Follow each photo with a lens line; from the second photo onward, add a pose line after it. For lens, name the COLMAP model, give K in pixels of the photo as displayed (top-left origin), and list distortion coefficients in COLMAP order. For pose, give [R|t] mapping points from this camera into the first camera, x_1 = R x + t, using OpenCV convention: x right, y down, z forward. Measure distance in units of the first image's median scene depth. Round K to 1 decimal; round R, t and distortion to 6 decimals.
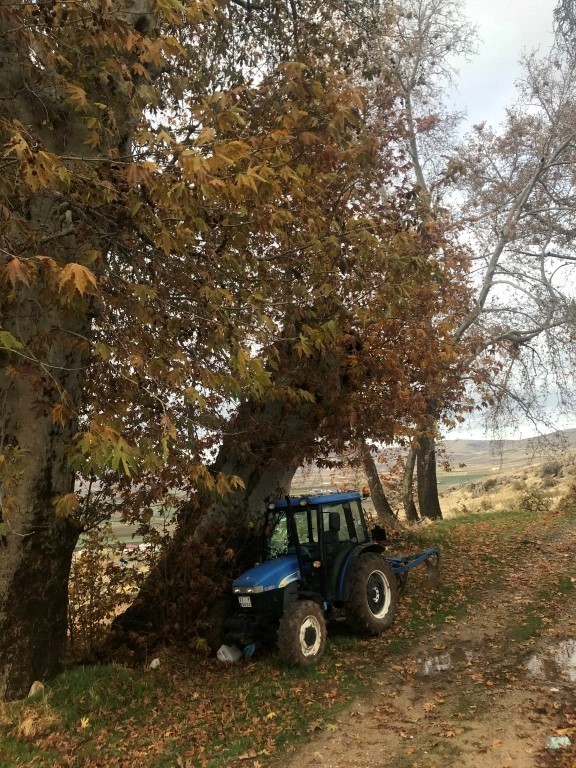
lens RADIAL K [[603.2, 0, 288.0], [0, 603.2, 384.0], [0, 0, 1]] dist [0.006569, -0.001374]
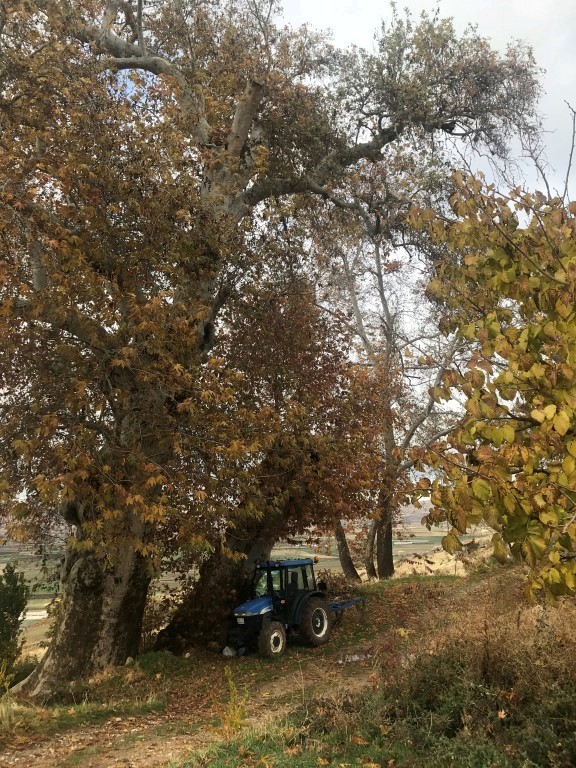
lens RADIAL K [[613.6, 0, 288.0], [0, 613.6, 384.0], [0, 0, 1]] dist [0.007893, 0.006036]
pose [[0.998844, 0.046813, 0.010880, 0.013171], [-0.045803, 0.995782, -0.079496, -0.172526], [-0.014555, 0.078906, 0.996776, -0.755921]]
